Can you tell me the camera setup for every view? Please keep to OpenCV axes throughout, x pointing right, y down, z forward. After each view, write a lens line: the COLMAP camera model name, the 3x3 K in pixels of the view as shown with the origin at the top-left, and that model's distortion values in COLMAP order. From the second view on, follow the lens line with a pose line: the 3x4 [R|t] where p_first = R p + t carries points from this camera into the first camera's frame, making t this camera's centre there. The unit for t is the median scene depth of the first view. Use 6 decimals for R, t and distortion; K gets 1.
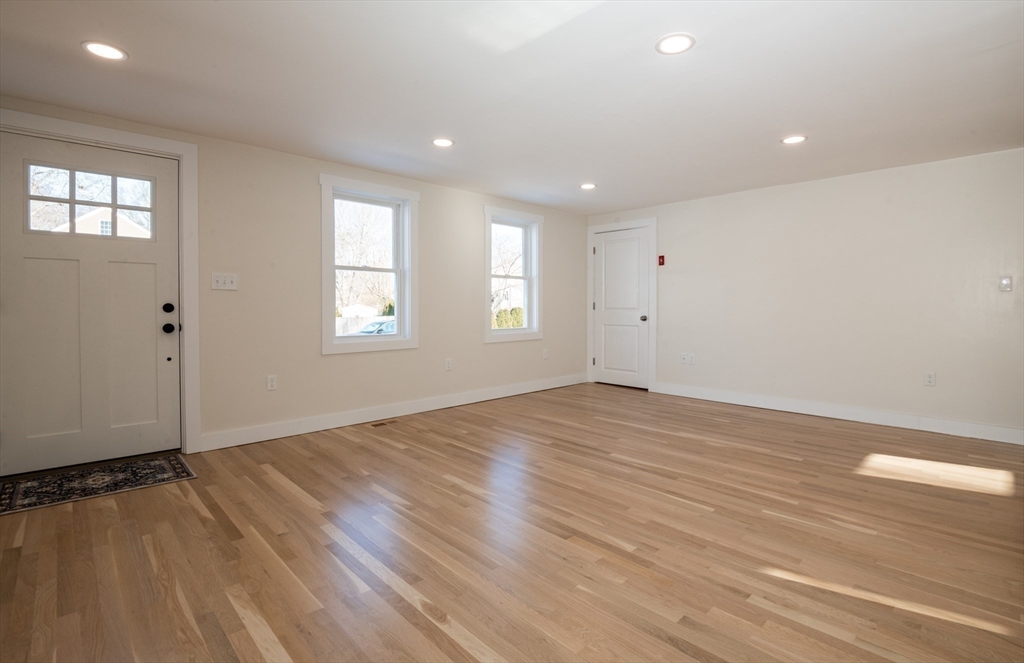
lens RADIAL K [[478.0, 0, 521.9], [0, 478.0, 316.1], [0, 0, 1]] dist [-0.003624, -0.009371]
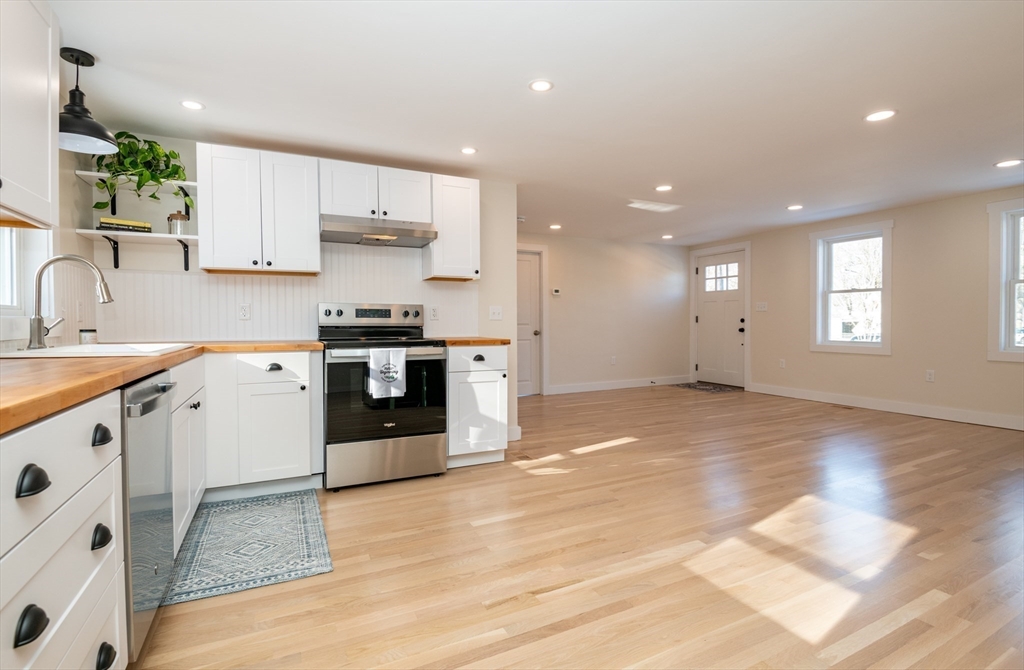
lens RADIAL K [[478.0, 0, 517.0], [0, 478.0, 330.3], [0, 0, 1]] dist [-0.003624, -0.009371]
pose [[-0.303403, 0.017708, -0.952698, 1.948645], [-0.018312, 0.999534, 0.024410, -0.009275], [0.952686, 0.024851, -0.302938, 0.843906]]
